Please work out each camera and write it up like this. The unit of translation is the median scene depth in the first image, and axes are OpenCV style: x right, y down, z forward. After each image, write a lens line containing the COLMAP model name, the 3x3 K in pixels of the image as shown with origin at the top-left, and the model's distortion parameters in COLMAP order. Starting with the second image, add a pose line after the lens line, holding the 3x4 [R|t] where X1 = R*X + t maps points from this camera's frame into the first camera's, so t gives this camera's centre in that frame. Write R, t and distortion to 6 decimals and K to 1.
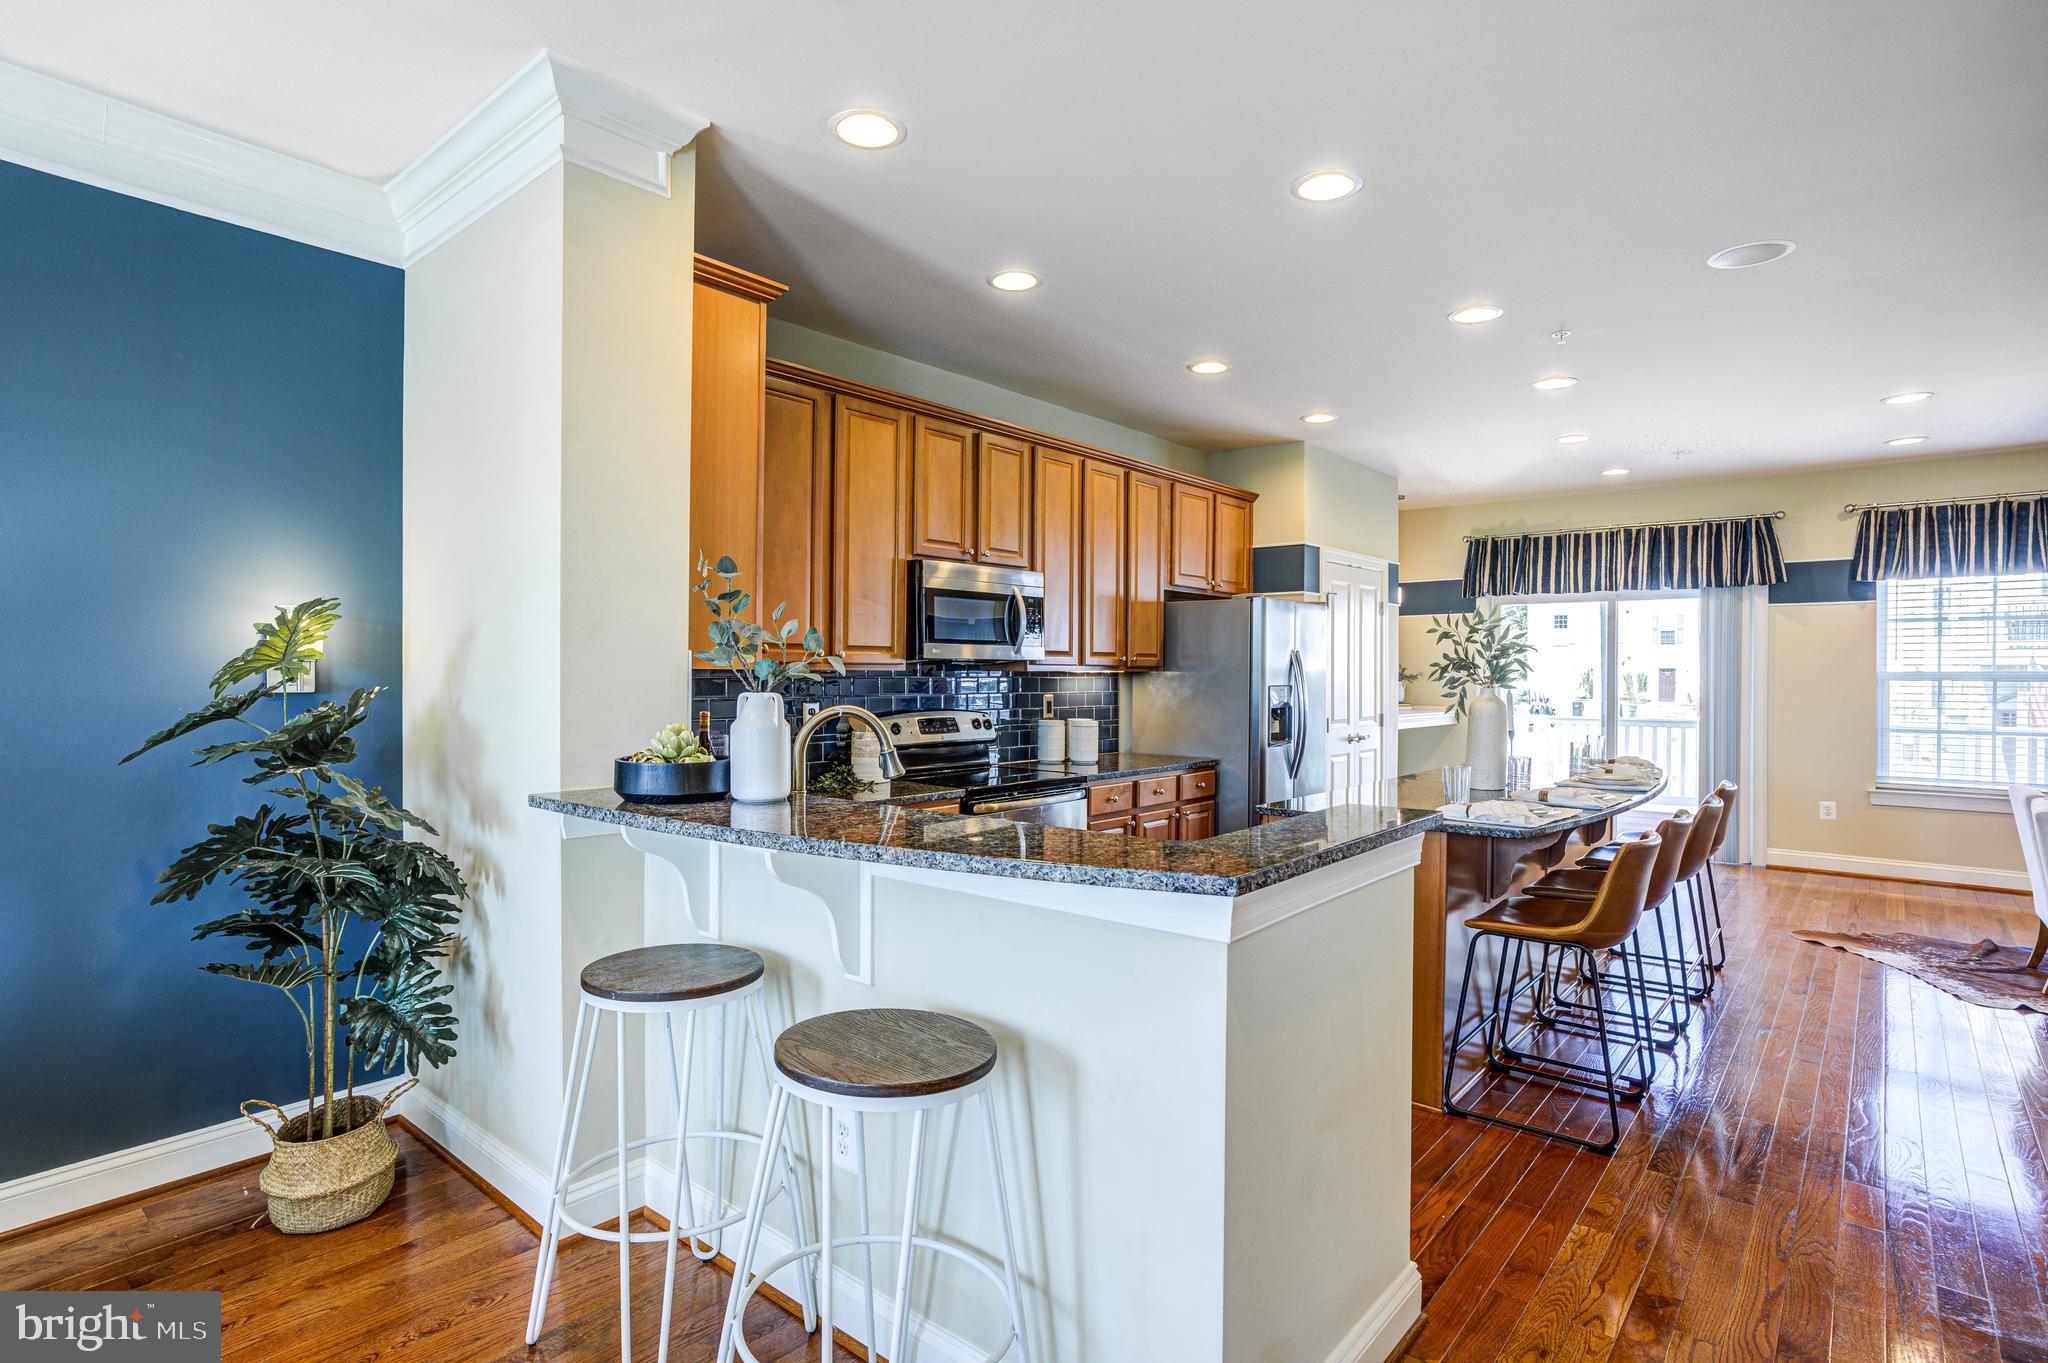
lens RADIAL K [[1016.5, 0, 943.0], [0, 1016.5, 673.2], [0, 0, 1]] dist [-0.038193, 0.004607]
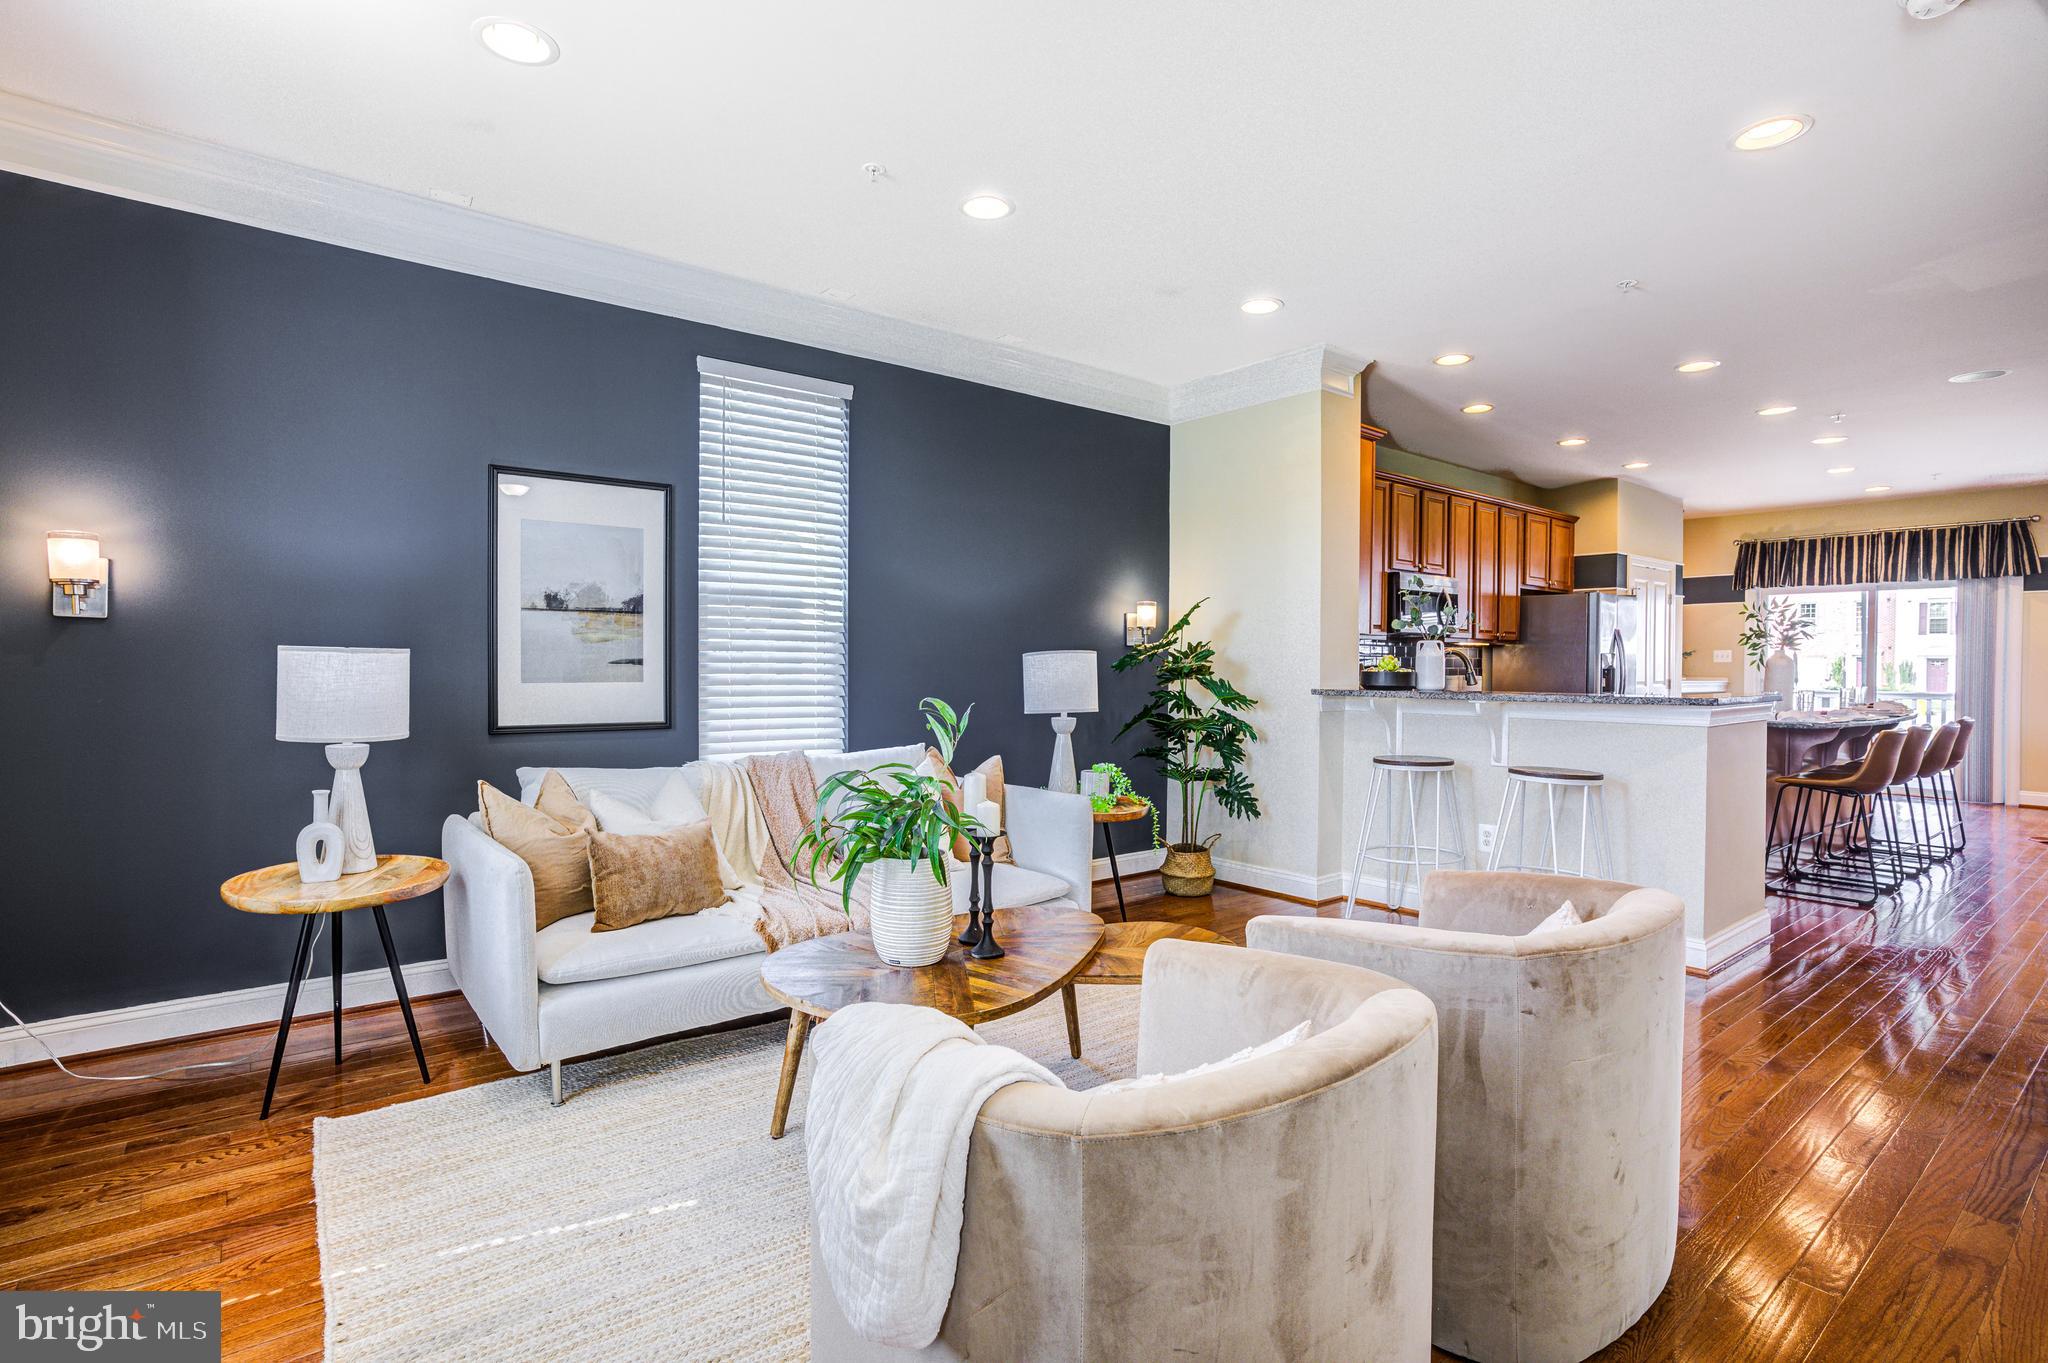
lens RADIAL K [[973.7, 0, 938.5], [0, 973.7, 679.1], [0, 0, 1]] dist [-0.034956, 0.011112]
pose [[0.983038, 0.002753, -0.183380, -0.310802], [-0.000457, 0.999921, 0.012561, 0.028149], [0.183400, -0.012264, 0.982962, -0.457897]]
